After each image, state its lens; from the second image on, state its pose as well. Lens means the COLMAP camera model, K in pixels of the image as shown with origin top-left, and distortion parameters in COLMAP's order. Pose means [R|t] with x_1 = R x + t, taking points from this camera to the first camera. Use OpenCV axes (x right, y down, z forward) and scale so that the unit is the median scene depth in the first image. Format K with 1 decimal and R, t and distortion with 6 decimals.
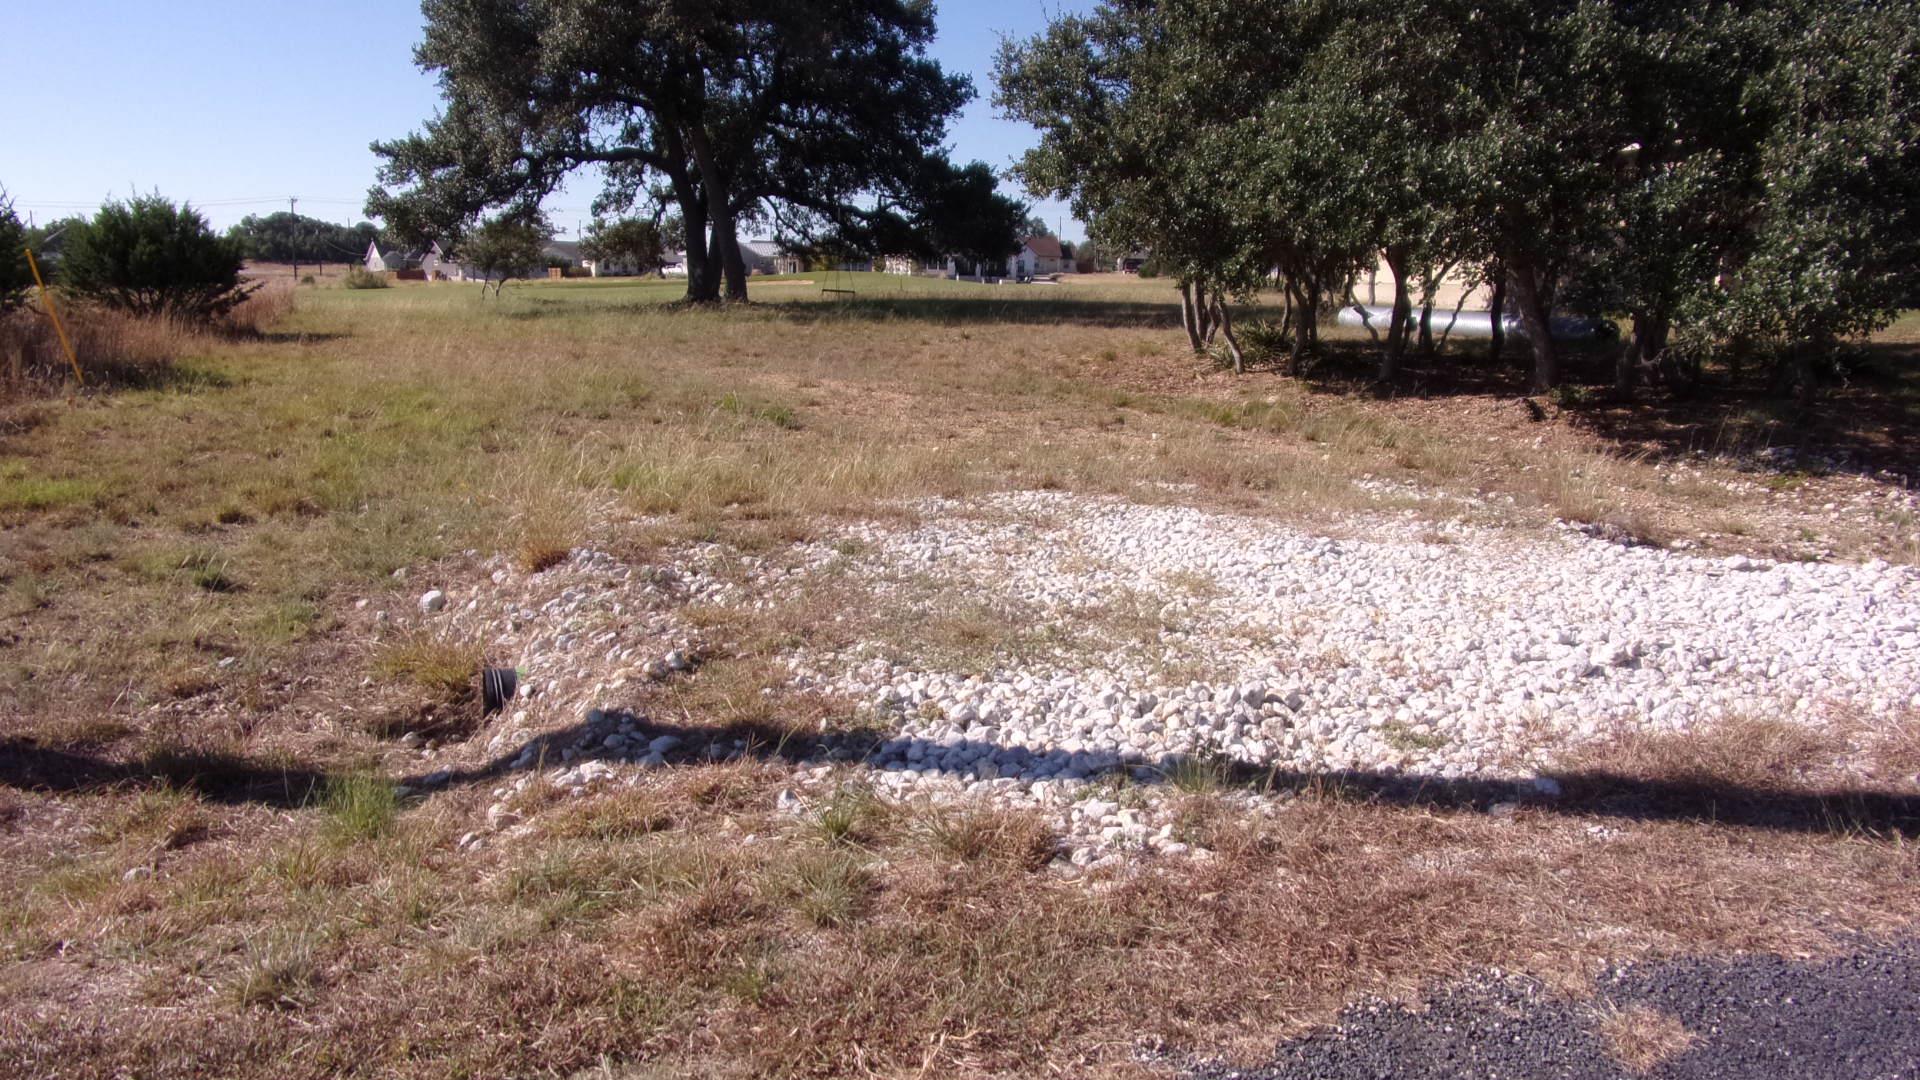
lens RADIAL K [[1415.2, 0, 960.0], [0, 1415.2, 540.0], [0, 0, 1]] dist [-0.038122, 0.003745]
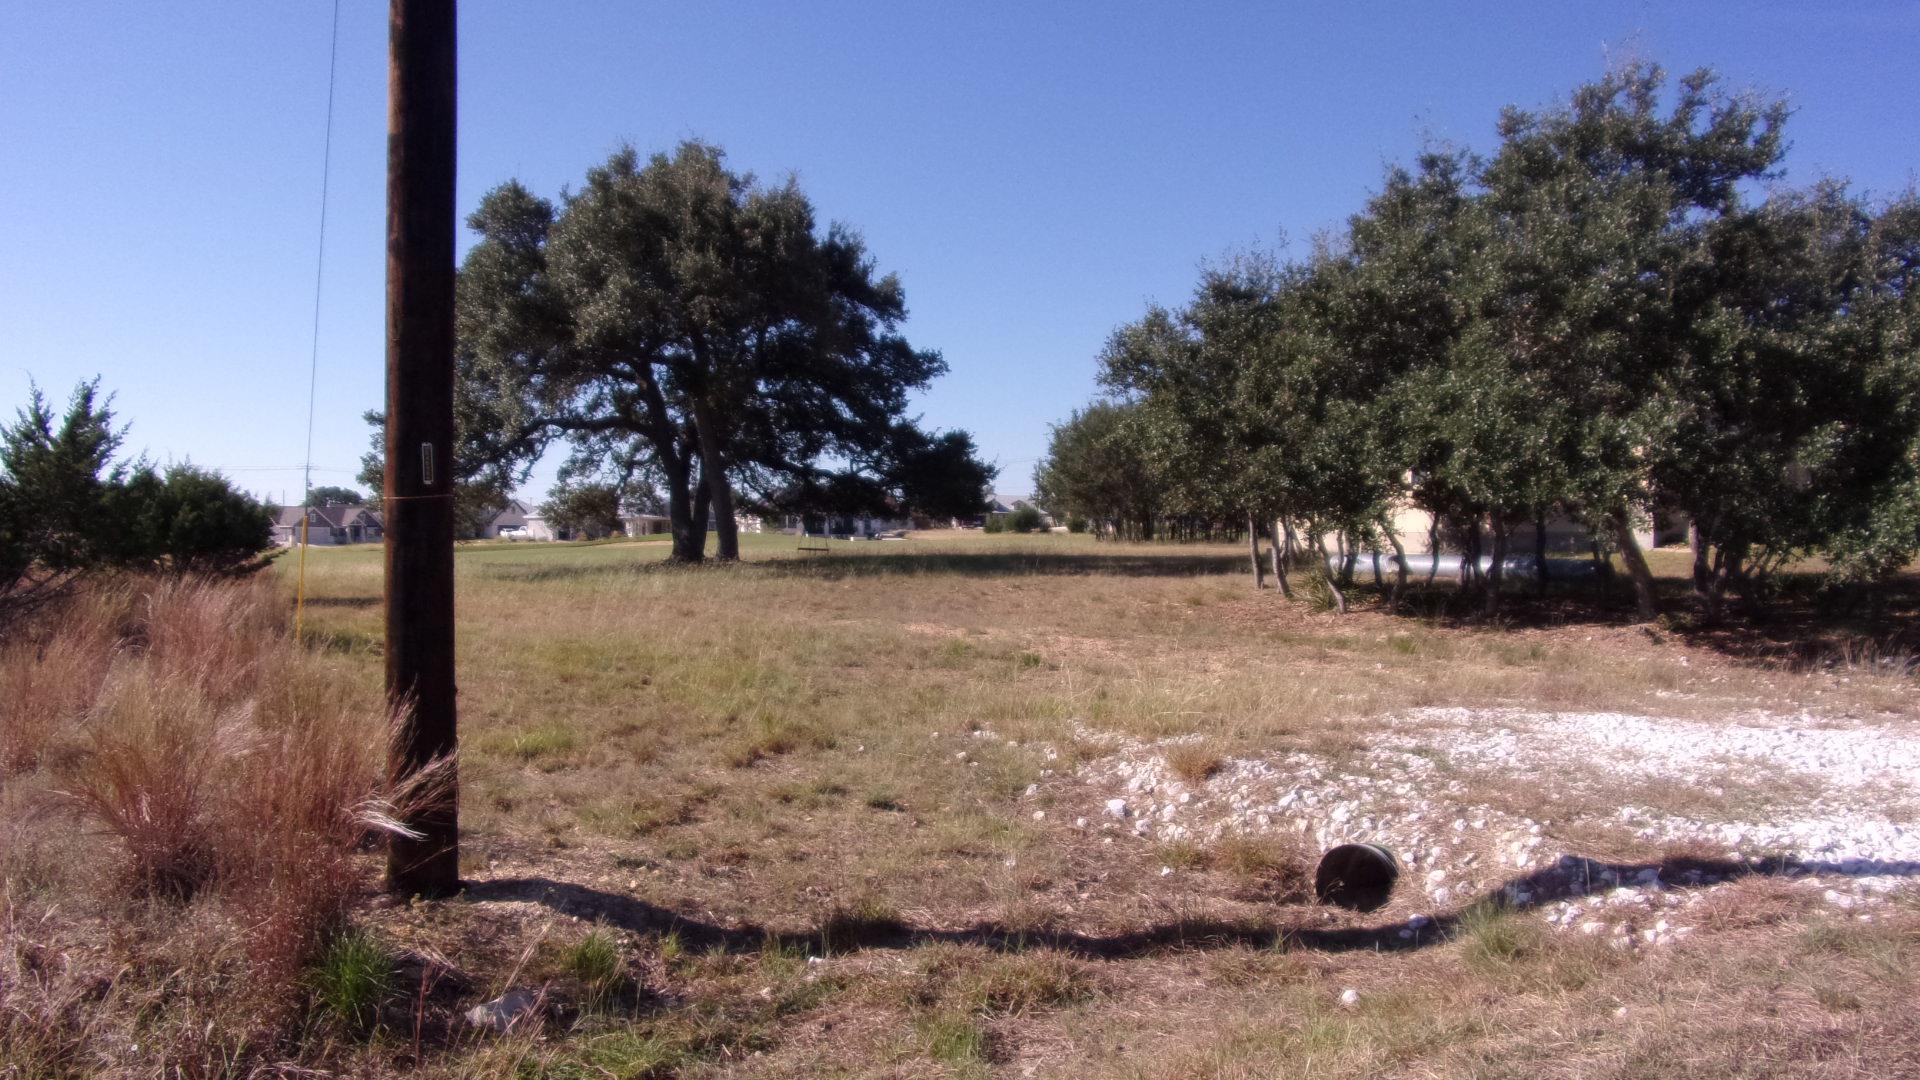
lens RADIAL K [[1408.2, 0, 960.0], [0, 1408.2, 540.0], [0, 0, 1]] dist [-0.013868, -0.004772]
pose [[0.990190, -0.016226, 0.138784, -0.128448], [0.040762, 0.983576, -0.175831, 0.004922], [-0.133651, 0.179763, 0.974588, -0.032722]]
